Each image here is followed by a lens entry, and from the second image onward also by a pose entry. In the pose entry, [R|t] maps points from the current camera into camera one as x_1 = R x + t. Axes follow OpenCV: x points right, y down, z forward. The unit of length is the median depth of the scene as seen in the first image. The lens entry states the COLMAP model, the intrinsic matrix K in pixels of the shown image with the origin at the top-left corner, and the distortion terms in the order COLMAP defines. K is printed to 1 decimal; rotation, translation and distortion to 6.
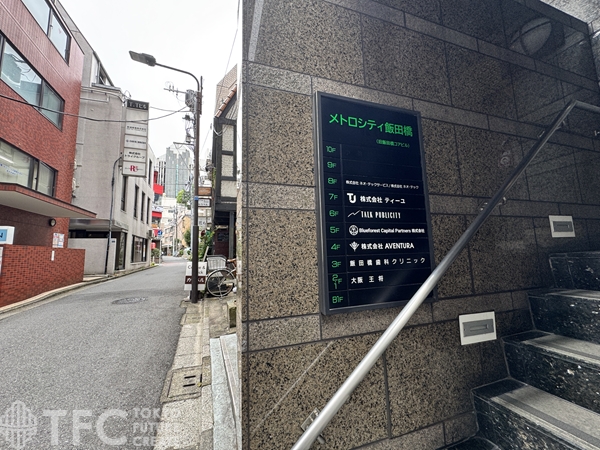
lens RADIAL K [[238.9, 0, 300.4], [0, 238.9, 225.2], [0, 0, 1]] dist [-0.001817, 0.000335]
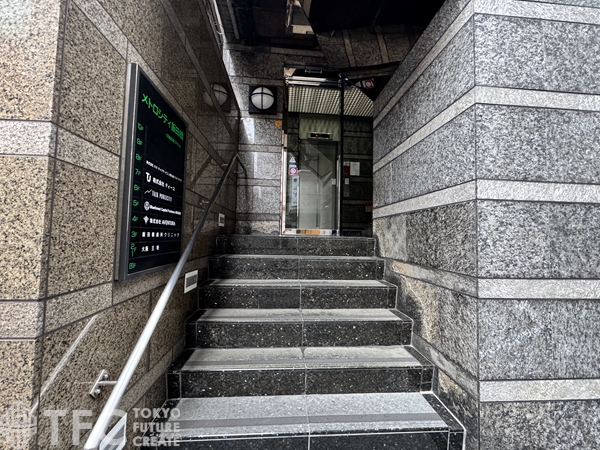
lens RADIAL K [[238.9, 0, 300.9], [0, 238.9, 224.7], [0, 0, 1]] dist [-0.001817, 0.000335]
pose [[0.241854, 0.081825, 0.966856, -0.731845], [-0.144797, 0.988324, -0.047421, 0.060731], [-0.959448, -0.128529, 0.250878, -0.003161]]
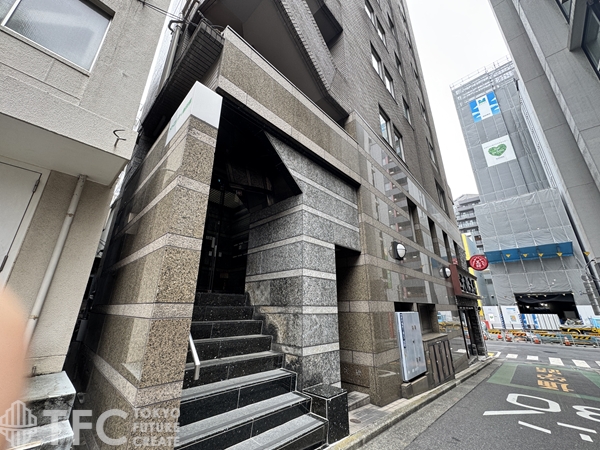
lens RADIAL K [[238.9, 0, 300.0], [0, 238.9, 225.1], [0, 0, 1]] dist [-0.001817, 0.000335]
pose [[-0.465081, 0.317282, 0.826457, -2.443920], [-0.097090, 0.909655, -0.403858, 0.487178], [-0.879928, -0.268067, -0.392258, 1.070294]]
